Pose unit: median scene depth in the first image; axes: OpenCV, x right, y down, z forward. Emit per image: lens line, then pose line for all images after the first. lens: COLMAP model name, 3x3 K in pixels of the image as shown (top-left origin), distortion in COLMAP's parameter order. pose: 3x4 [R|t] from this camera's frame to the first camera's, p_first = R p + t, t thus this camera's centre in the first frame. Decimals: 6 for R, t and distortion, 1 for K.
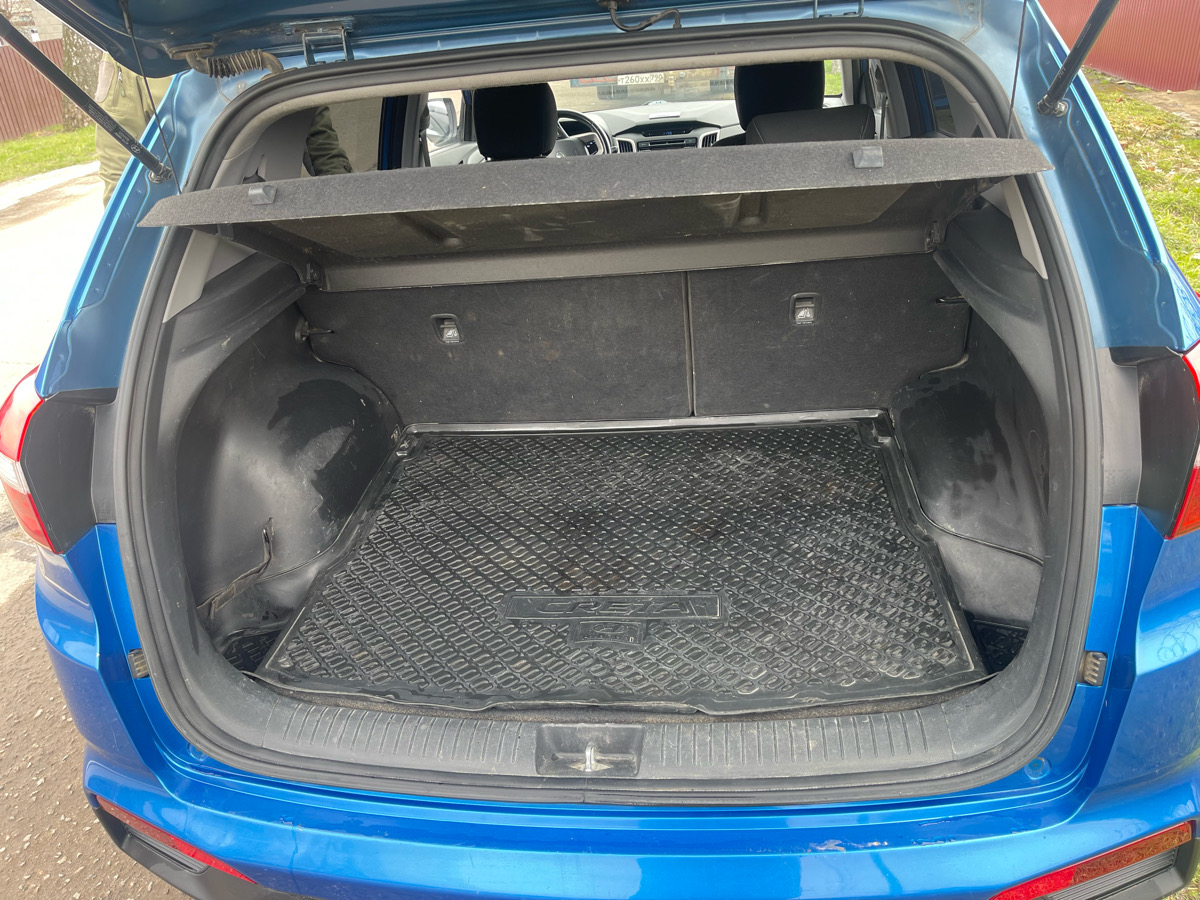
lens RADIAL K [[874.9, 0, 596.8], [0, 874.9, 452.1], [0, 0, 1]] dist [0.033314, 0.002120]
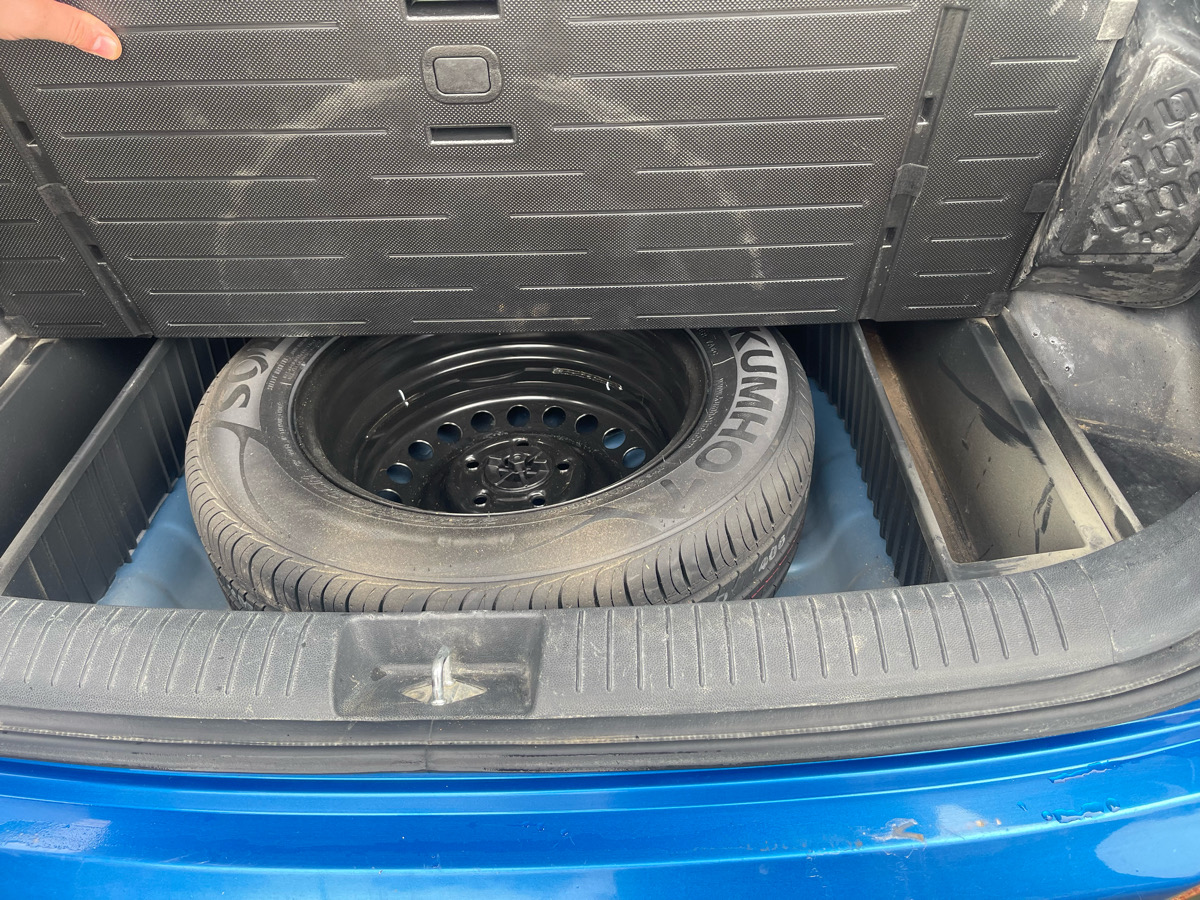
lens RADIAL K [[874.9, 0, 600.1], [0, 874.9, 451.0], [0, 0, 1]] dist [0.033314, 0.002120]
pose [[0.993503, -0.015143, 0.112791, 0.029763], [-0.006525, 0.981896, 0.189307, 0.114209], [-0.113616, -0.188813, 0.975418, 0.502432]]
